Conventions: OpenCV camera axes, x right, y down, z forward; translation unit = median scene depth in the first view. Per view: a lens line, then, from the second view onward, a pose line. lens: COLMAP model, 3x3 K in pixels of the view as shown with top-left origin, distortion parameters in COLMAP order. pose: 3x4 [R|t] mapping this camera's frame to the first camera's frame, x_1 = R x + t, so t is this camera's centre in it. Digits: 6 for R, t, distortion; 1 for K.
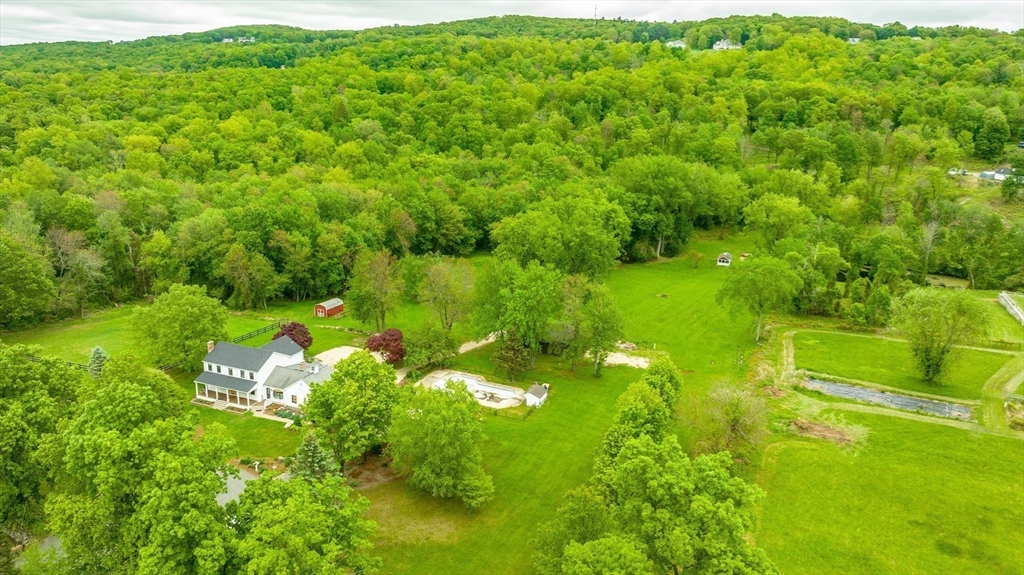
lens RADIAL K [[757.0, 0, 512.0], [0, 757.0, 287.5], [0, 0, 1]] dist [-0.023242, 0.009253]
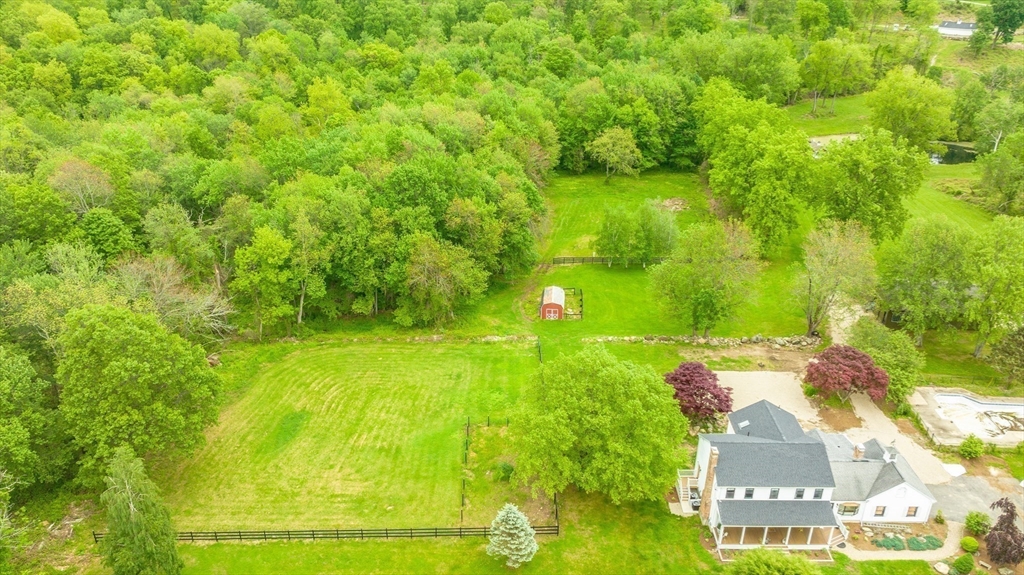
lens RADIAL K [[757.0, 0, 512.0], [0, 757.0, 287.5], [0, 0, 1]] dist [-0.023242, 0.009253]
pose [[0.931079, -0.171562, 0.321961, -0.436521], [0.112917, 0.974710, 0.192845, -0.109277], [-0.346903, -0.143199, 0.926905, 0.330539]]
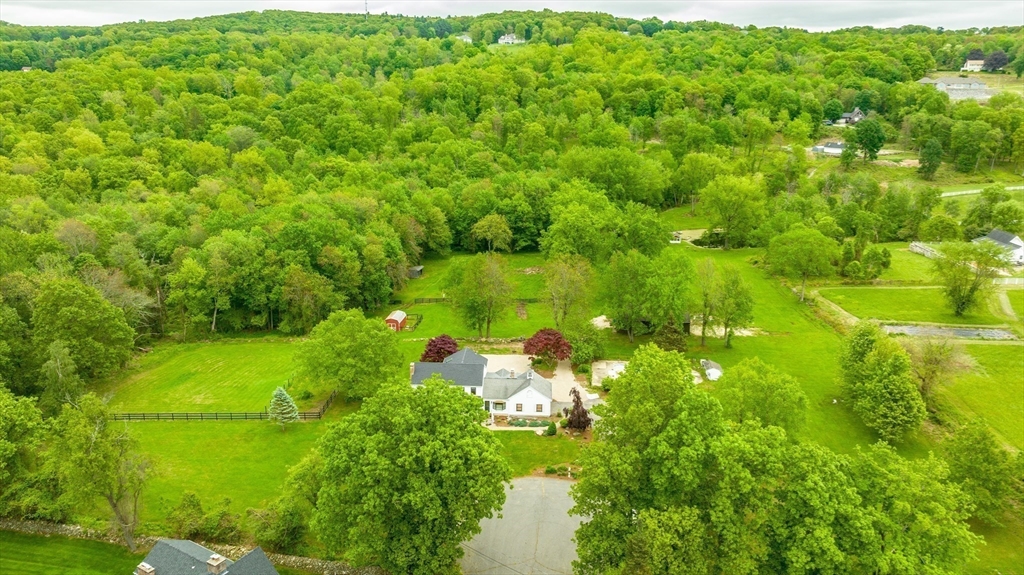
lens RADIAL K [[757.0, 0, 512.0], [0, 757.0, 287.5], [0, 0, 1]] dist [-0.023242, 0.009253]
pose [[0.943373, -0.109717, 0.313065, -0.350685], [0.107352, 0.993911, 0.024839, -0.020835], [-0.313883, 0.010175, 0.949407, 0.031672]]
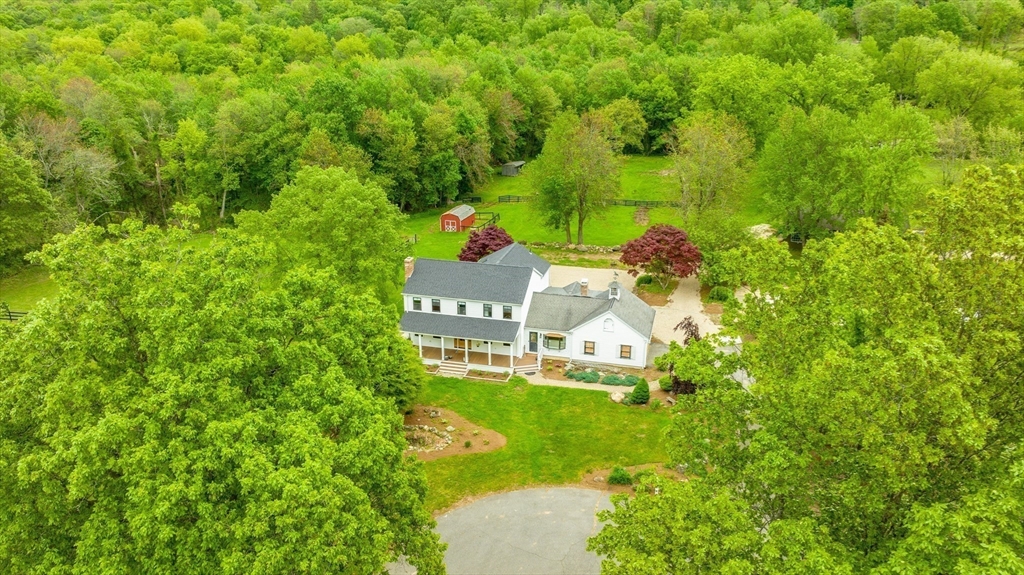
lens RADIAL K [[757.0, 0, 512.0], [0, 757.0, 287.5], [0, 0, 1]] dist [-0.023242, 0.009253]
pose [[0.992165, -0.070726, 0.102984, -0.236126], [0.062647, 0.994850, 0.079678, 0.033048], [-0.108089, -0.072602, 0.991487, 0.271070]]
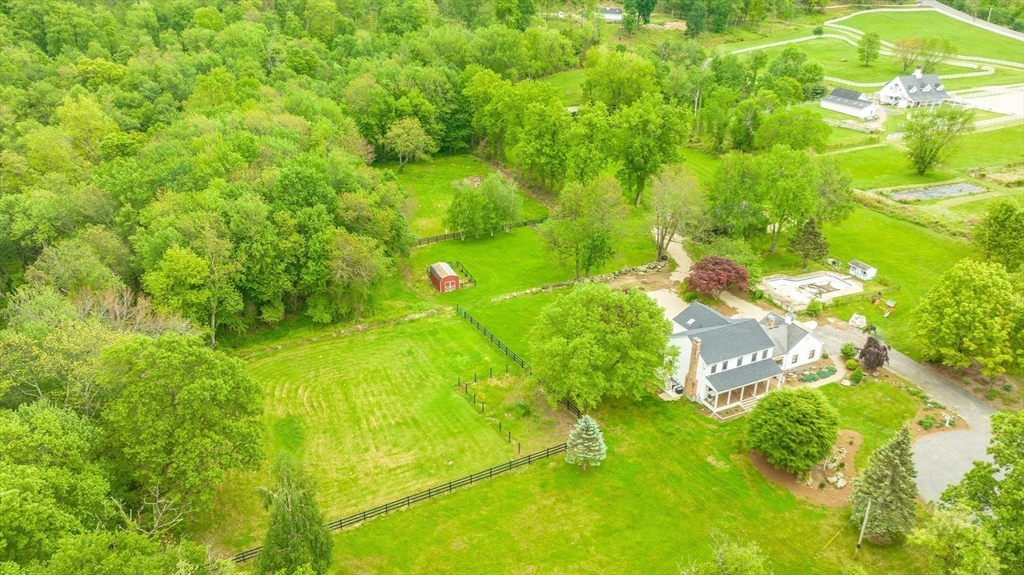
lens RADIAL K [[757.0, 0, 512.0], [0, 757.0, 287.5], [0, 0, 1]] dist [-0.023242, 0.009253]
pose [[0.664183, -0.331160, 0.670220, -0.619200], [0.204567, 0.942823, 0.263130, -0.129334], [-0.719036, -0.037661, 0.693951, 0.378986]]
